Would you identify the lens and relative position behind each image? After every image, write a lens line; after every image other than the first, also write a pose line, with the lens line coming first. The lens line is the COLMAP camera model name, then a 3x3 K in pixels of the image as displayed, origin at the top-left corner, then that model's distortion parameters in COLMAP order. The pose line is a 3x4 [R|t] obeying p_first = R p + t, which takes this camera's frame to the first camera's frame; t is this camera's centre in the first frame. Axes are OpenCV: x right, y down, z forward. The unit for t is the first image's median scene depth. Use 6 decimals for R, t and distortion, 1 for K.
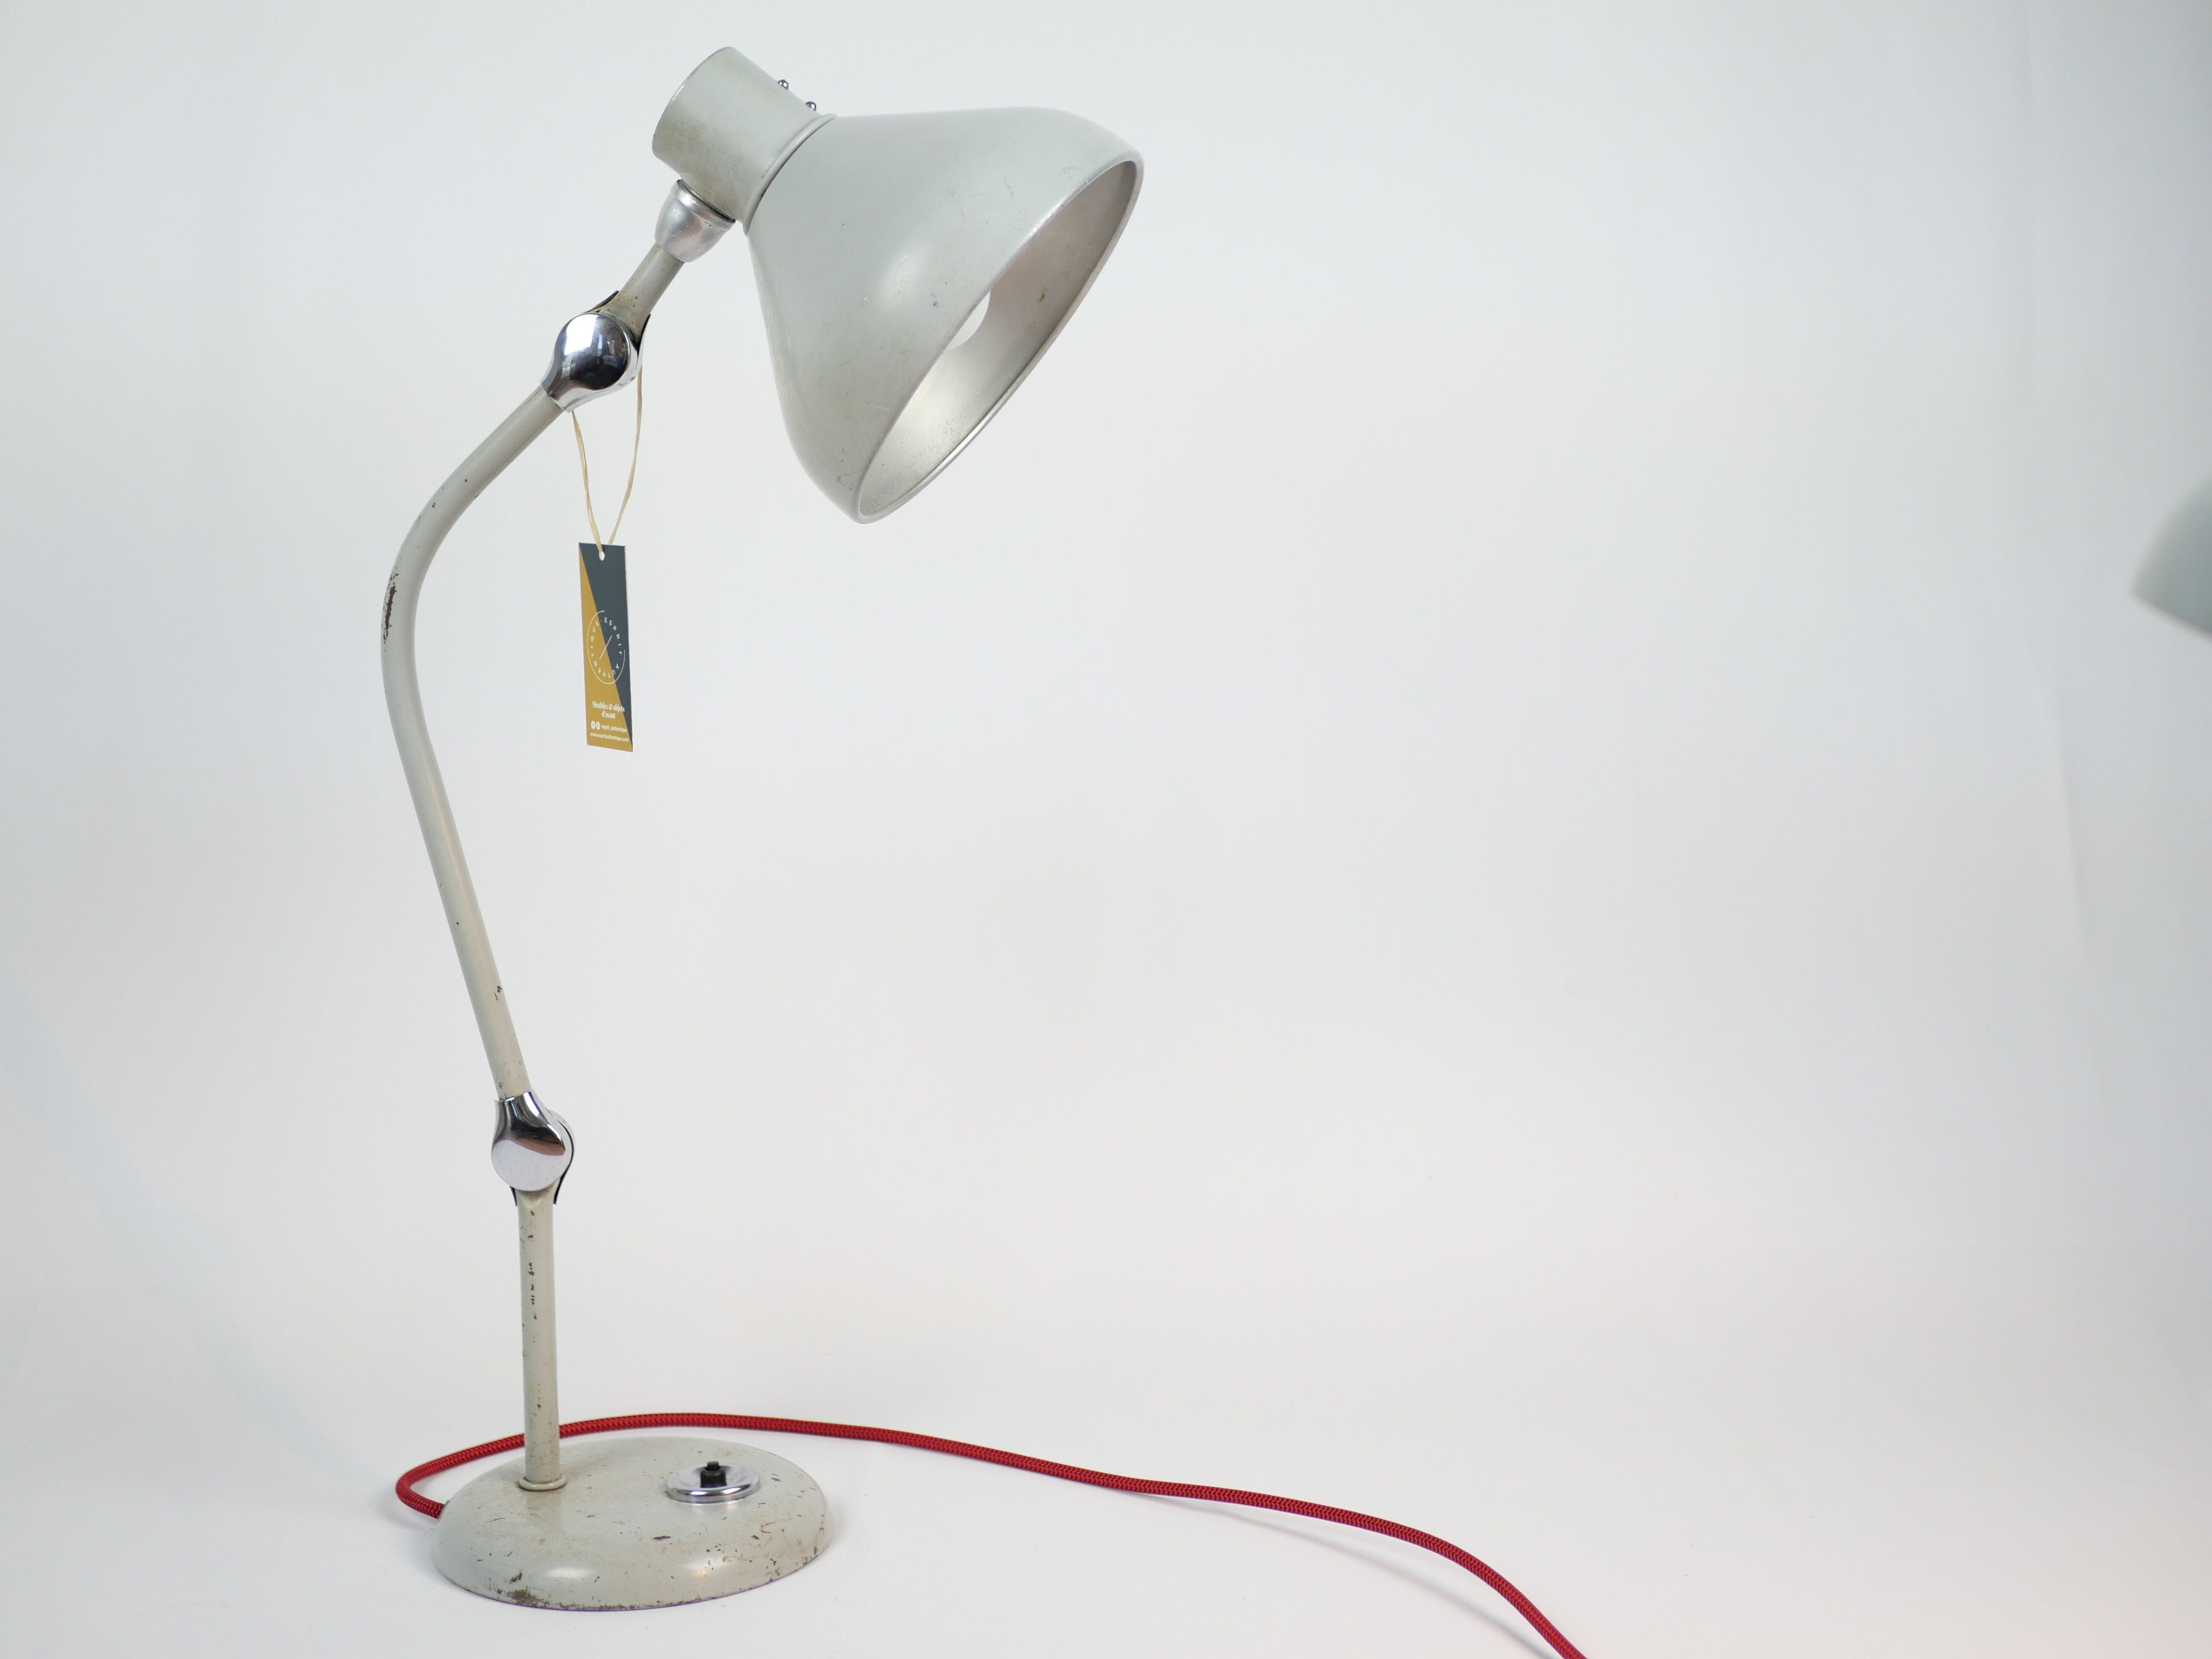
lens RADIAL K [[3349.7, 0, 1154.3], [0, 3349.7, 824.9], [0, 0, 1]] dist [0.051448, -0.202393]
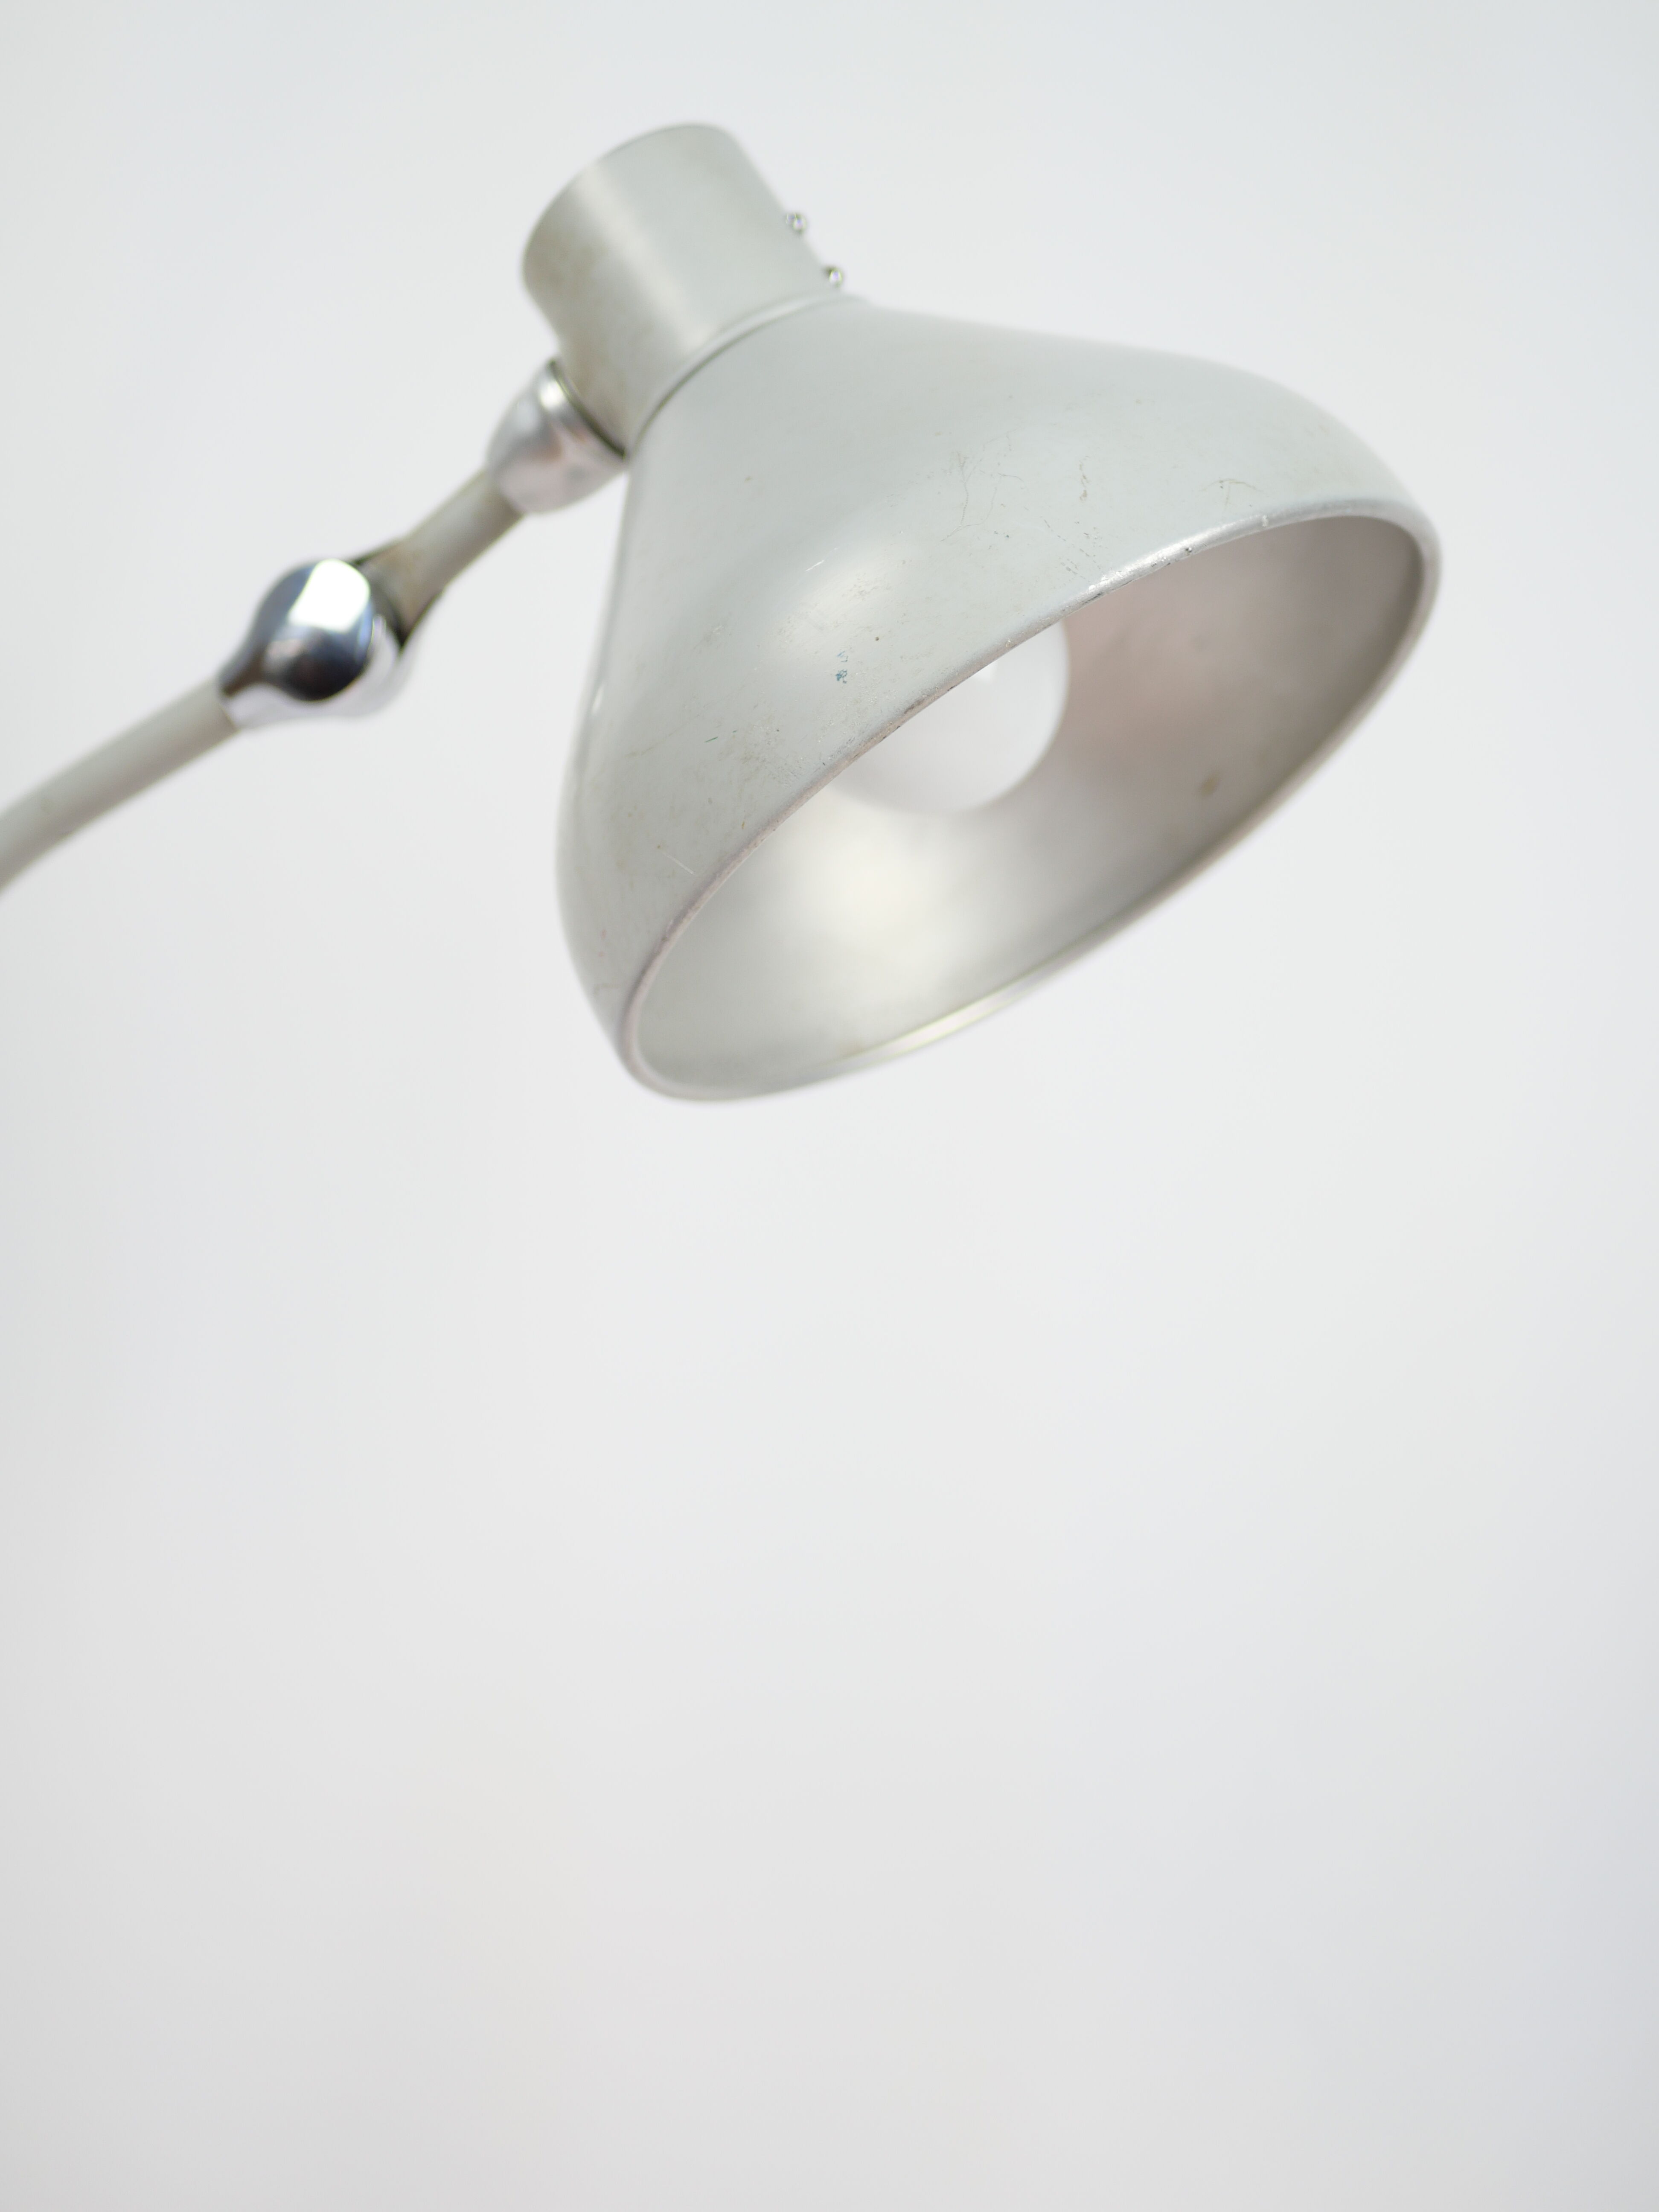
lens RADIAL K [[3349.7, 0, 834.1], [0, 3349.7, 1106.2], [0, 0, 1]] dist [0.051448, -0.202393]
pose [[0.922323, 0.293706, -0.251111, 0.058038], [-0.315167, 0.947767, -0.049065, -0.069749], [0.223584, 0.124396, 0.966714, 0.511710]]
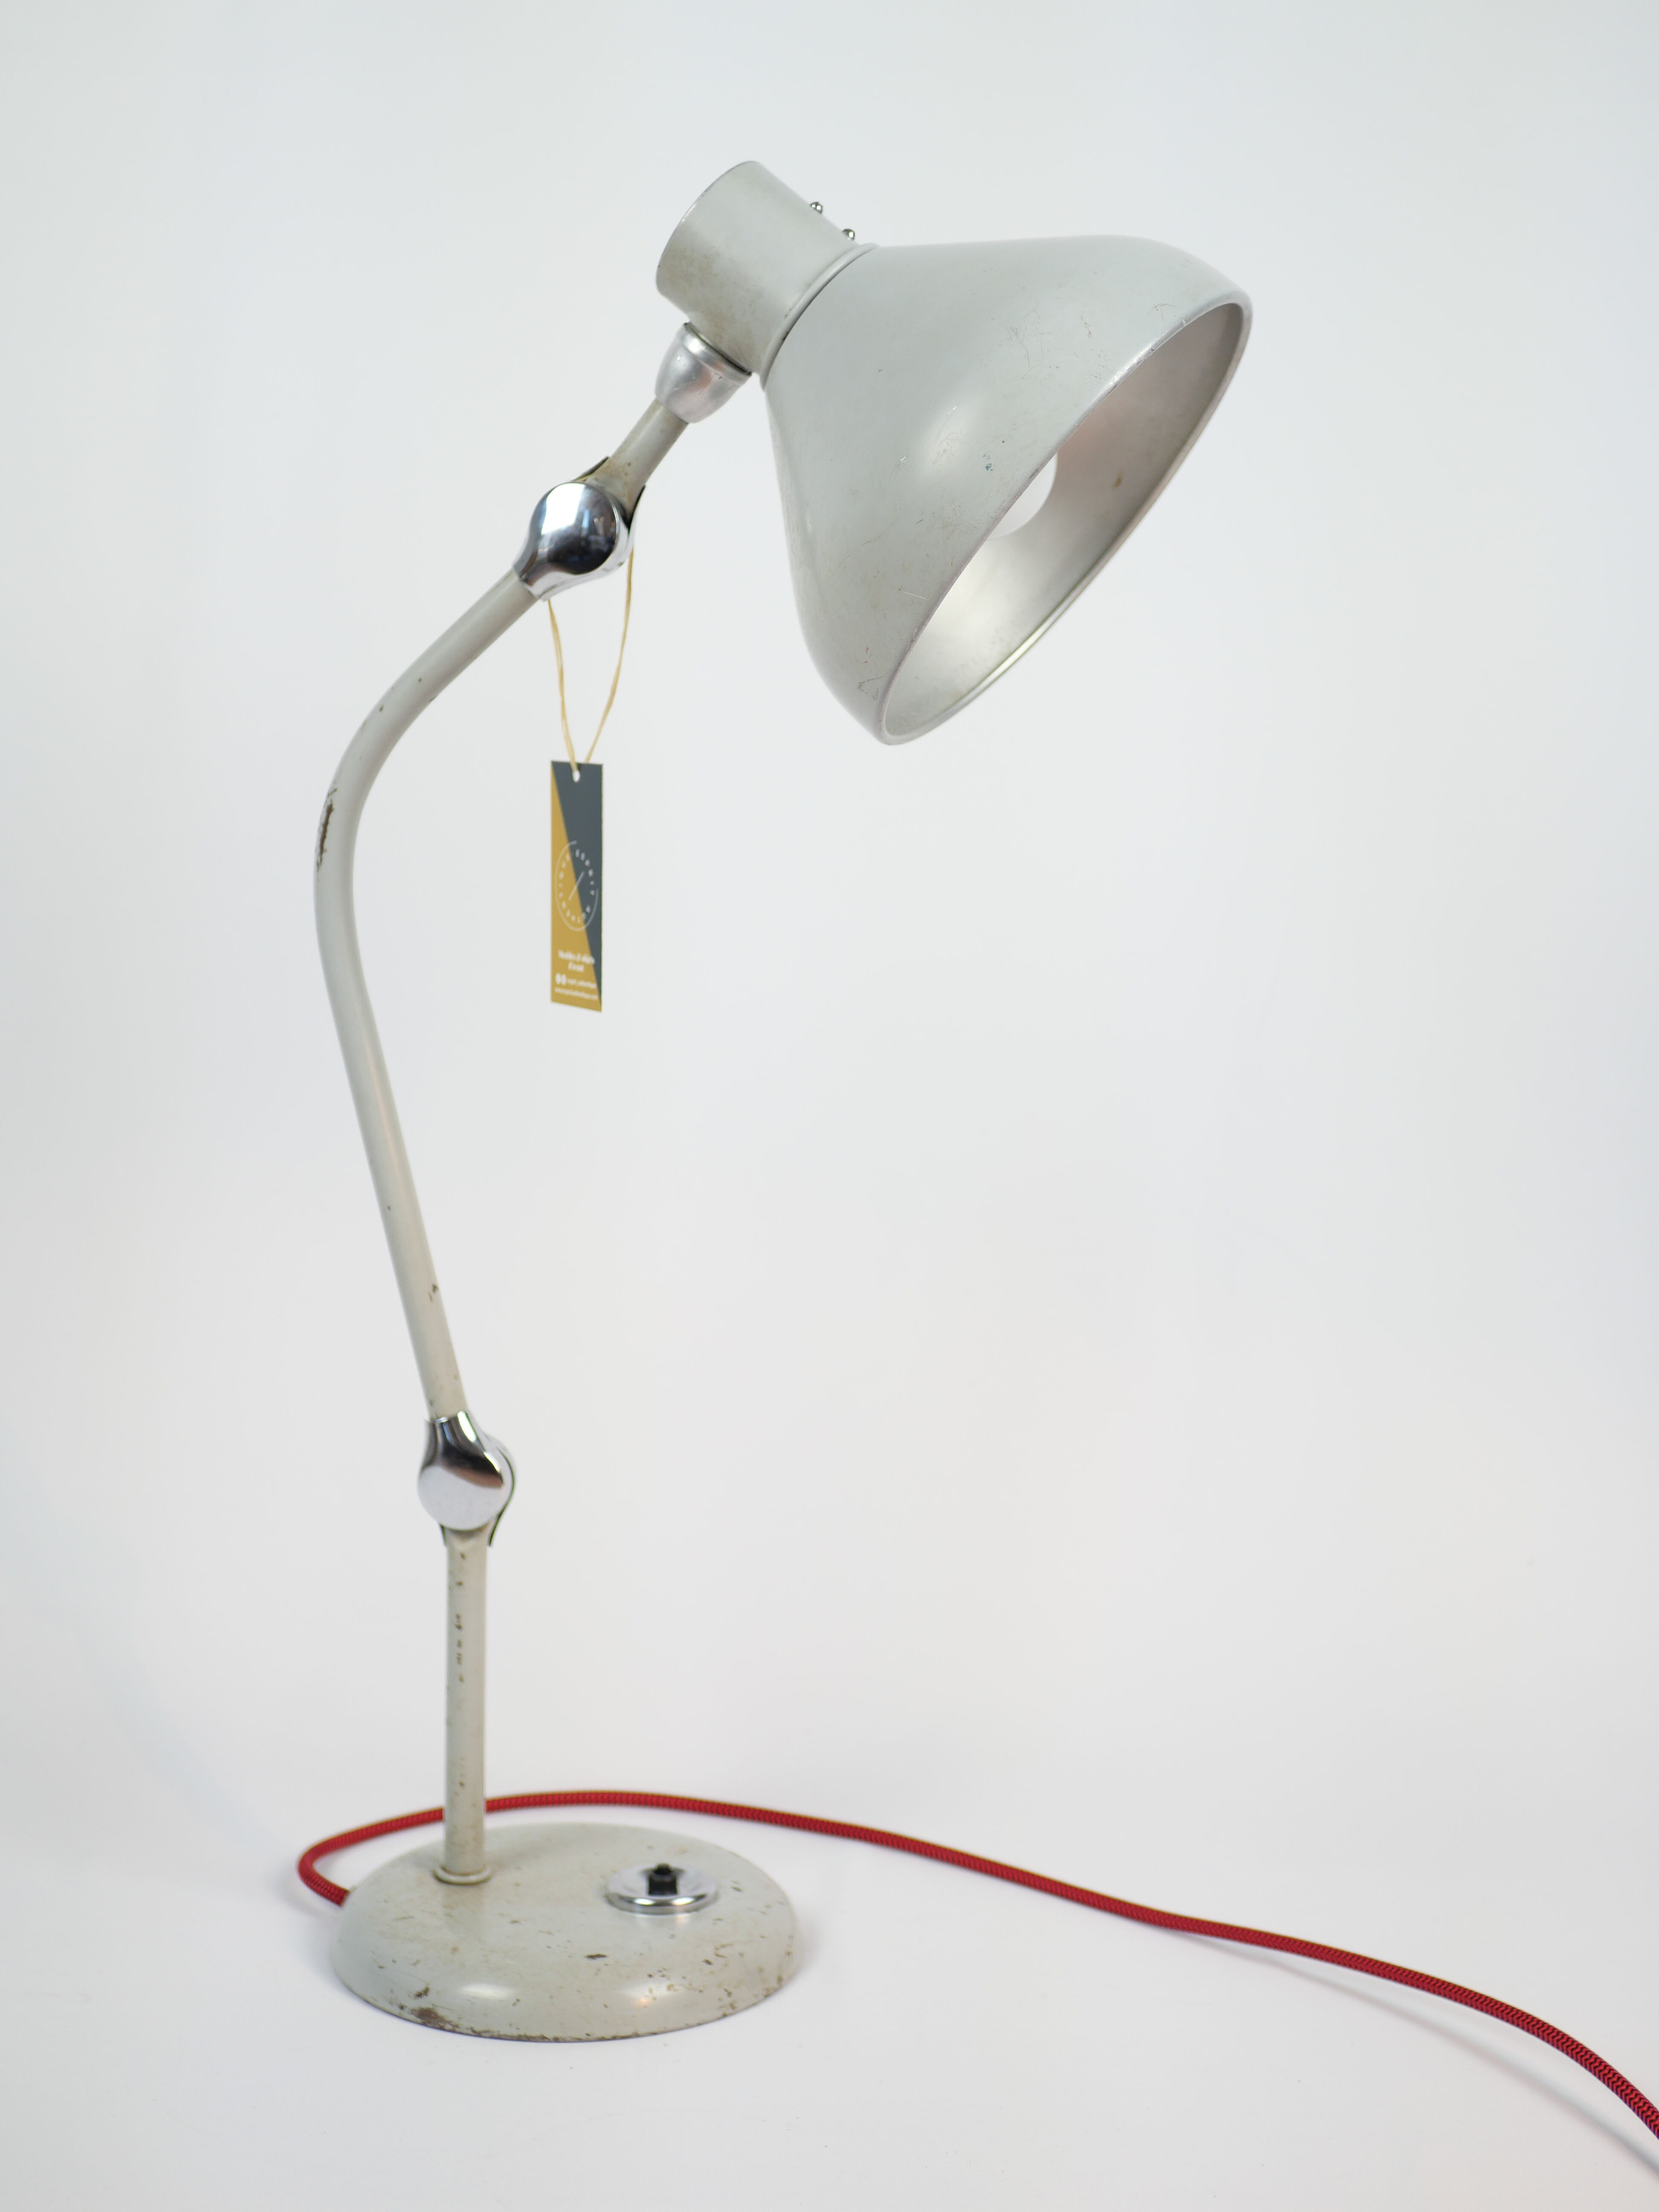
lens RADIAL K [[3349.7, 0, 834.1], [0, 3349.7, 1106.2], [0, 0, 1]] dist [0.051448, -0.202393]
pose [[0.993529, 0.043491, -0.104920, -0.009836], [-0.044246, 0.999009, -0.004873, 0.003103], [0.104605, 0.009484, 0.994469, 0.177367]]
